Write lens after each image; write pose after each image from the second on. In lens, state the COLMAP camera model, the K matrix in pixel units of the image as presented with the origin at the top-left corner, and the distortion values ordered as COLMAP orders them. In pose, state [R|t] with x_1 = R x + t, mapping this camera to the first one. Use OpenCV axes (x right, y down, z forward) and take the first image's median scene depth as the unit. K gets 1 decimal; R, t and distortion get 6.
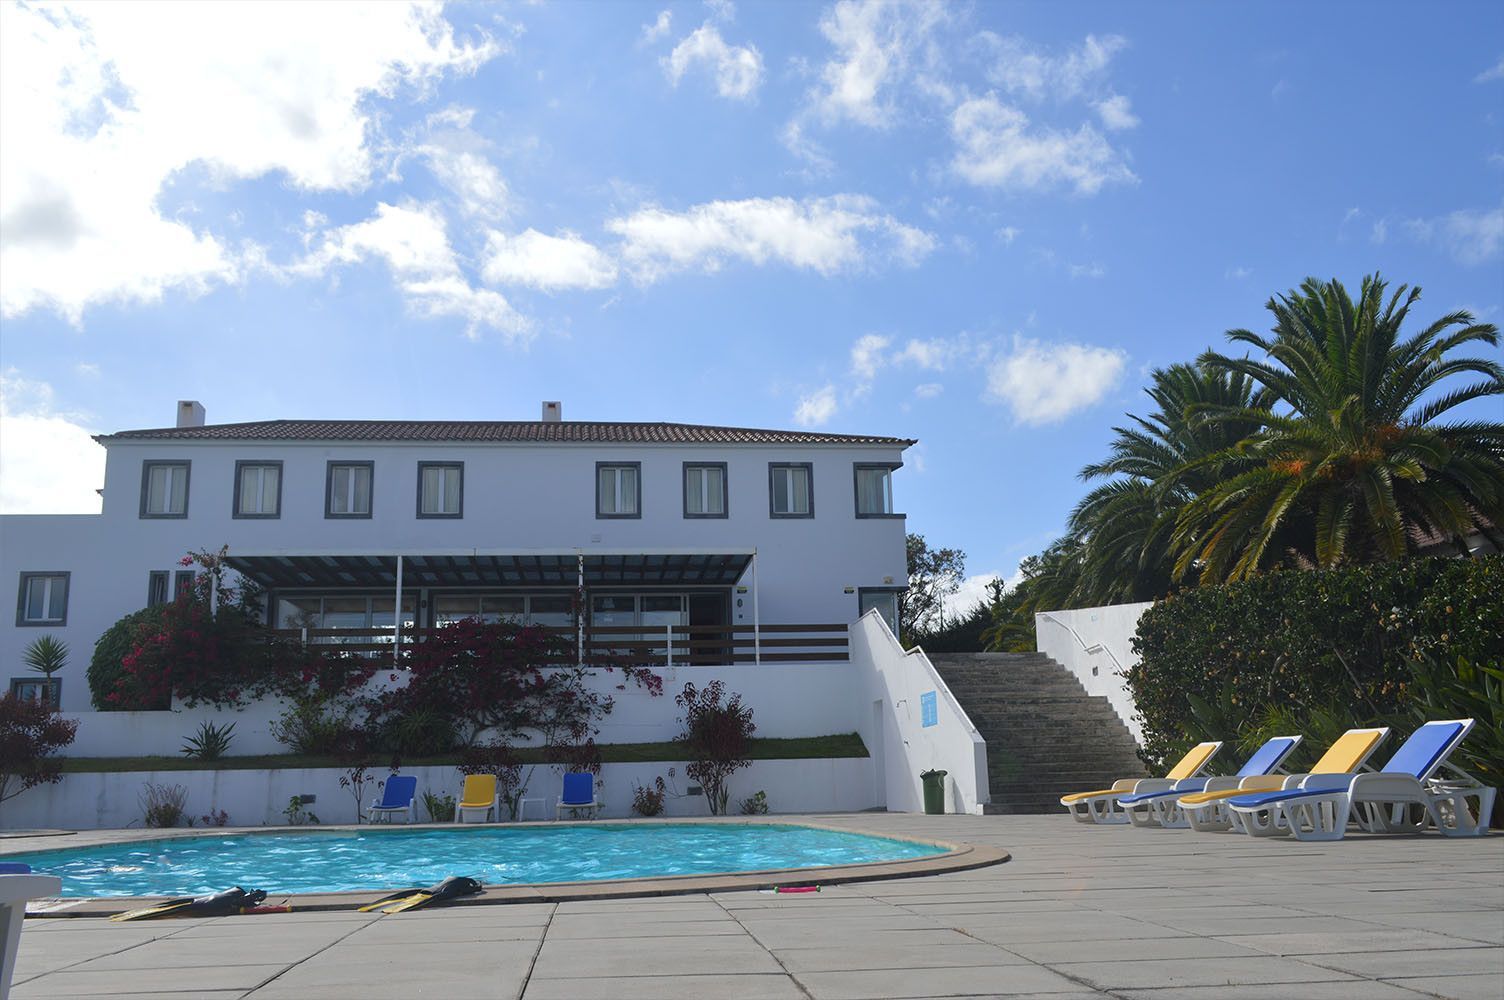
lens RADIAL K [[1393.6, 0, 752.0], [0, 1393.6, 500.0], [0, 0, 1]] dist [0.004137, -0.007059]
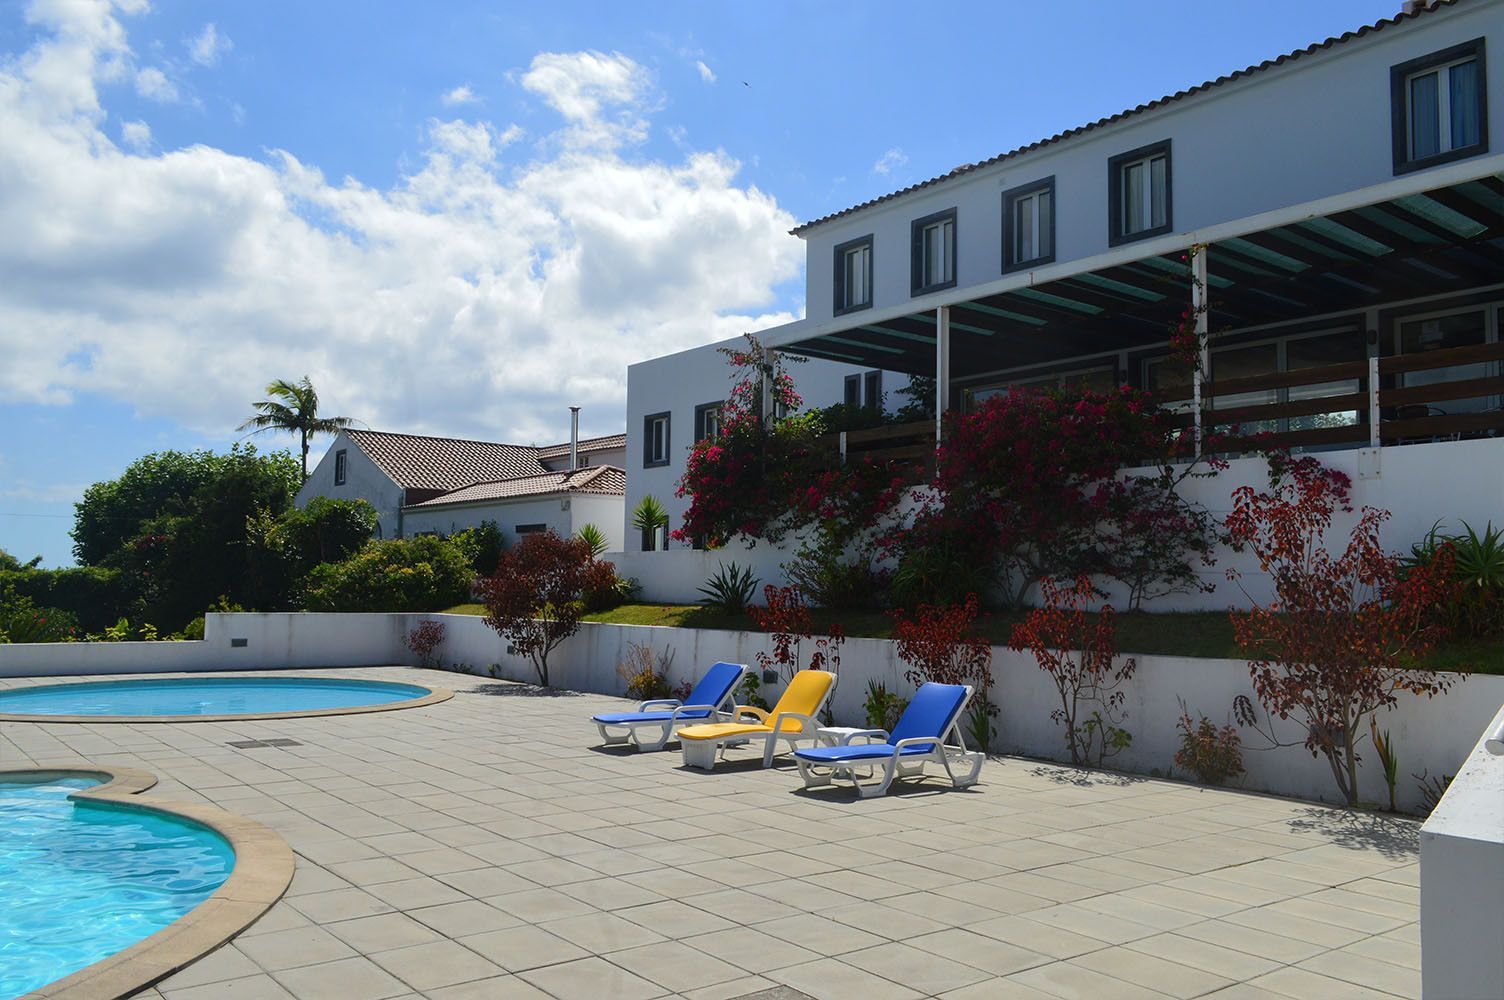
lens RADIAL K [[1225.4, 0, 752.0], [0, 1225.4, 500.0], [0, 0, 1]] dist [0.001526, -0.001530]
pose [[0.515594, -0.035226, -0.856109, 0.183963], [0.153068, 0.986869, 0.051579, 0.086760], [0.843050, -0.157636, 0.514216, 0.633640]]
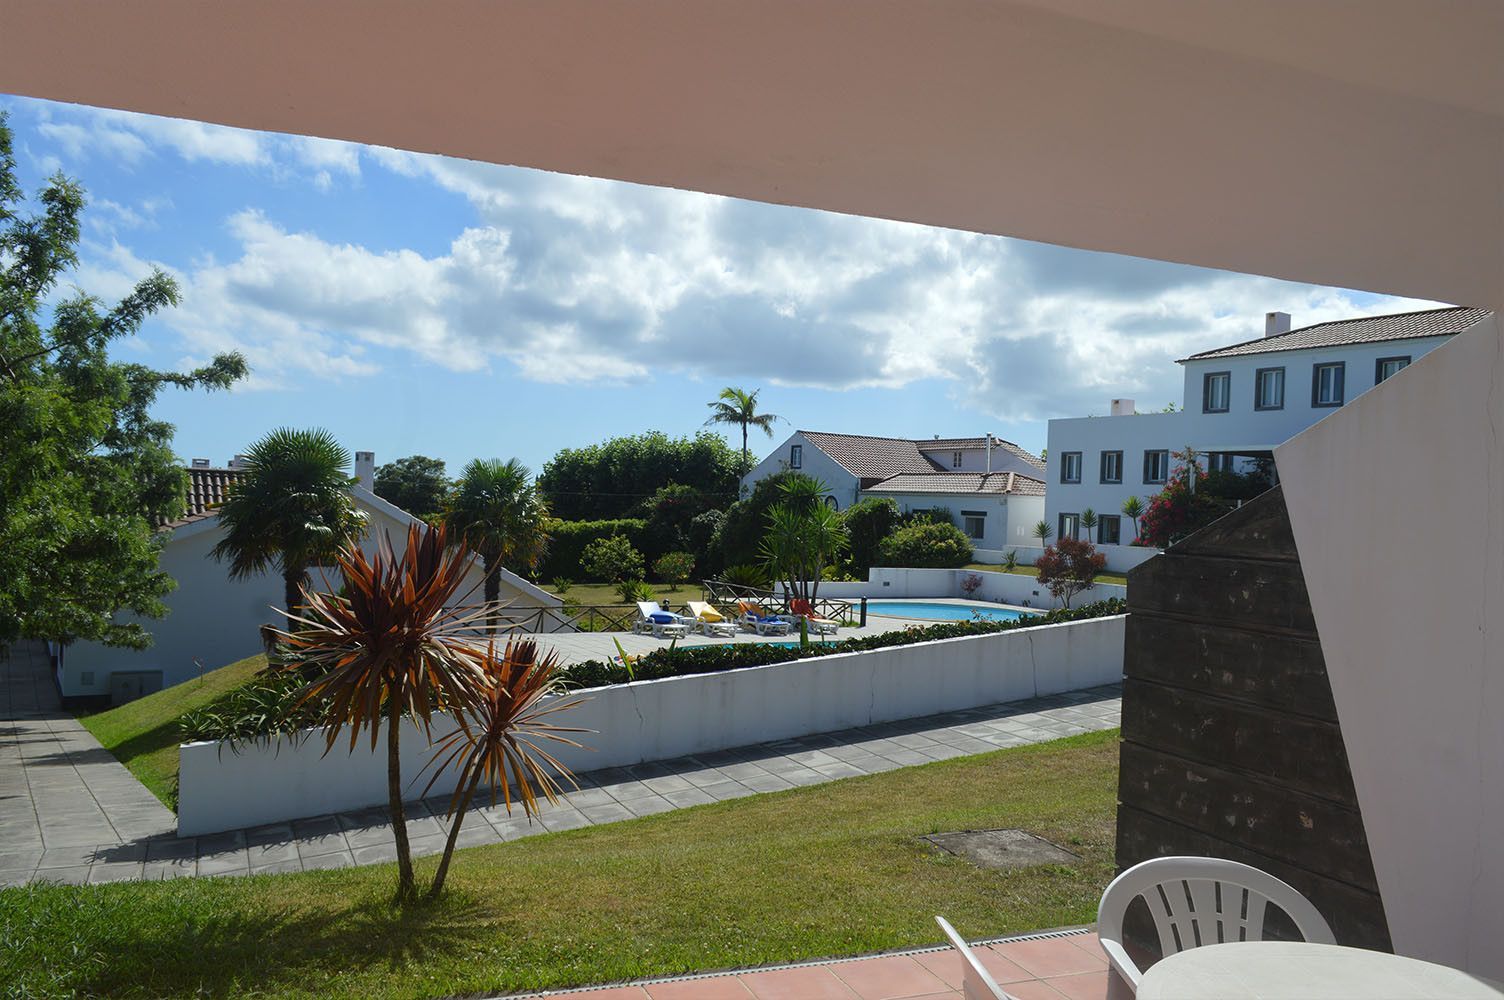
lens RADIAL K [[1225.4, 0, 752.0], [0, 1225.4, 500.0], [0, 0, 1]] dist [0.001526, -0.001530]
pose [[0.390610, 0.029700, -0.920077, 0.664658], [0.143916, 0.985220, 0.092901, -0.096624], [0.909237, -0.168702, 0.380562, 0.046173]]
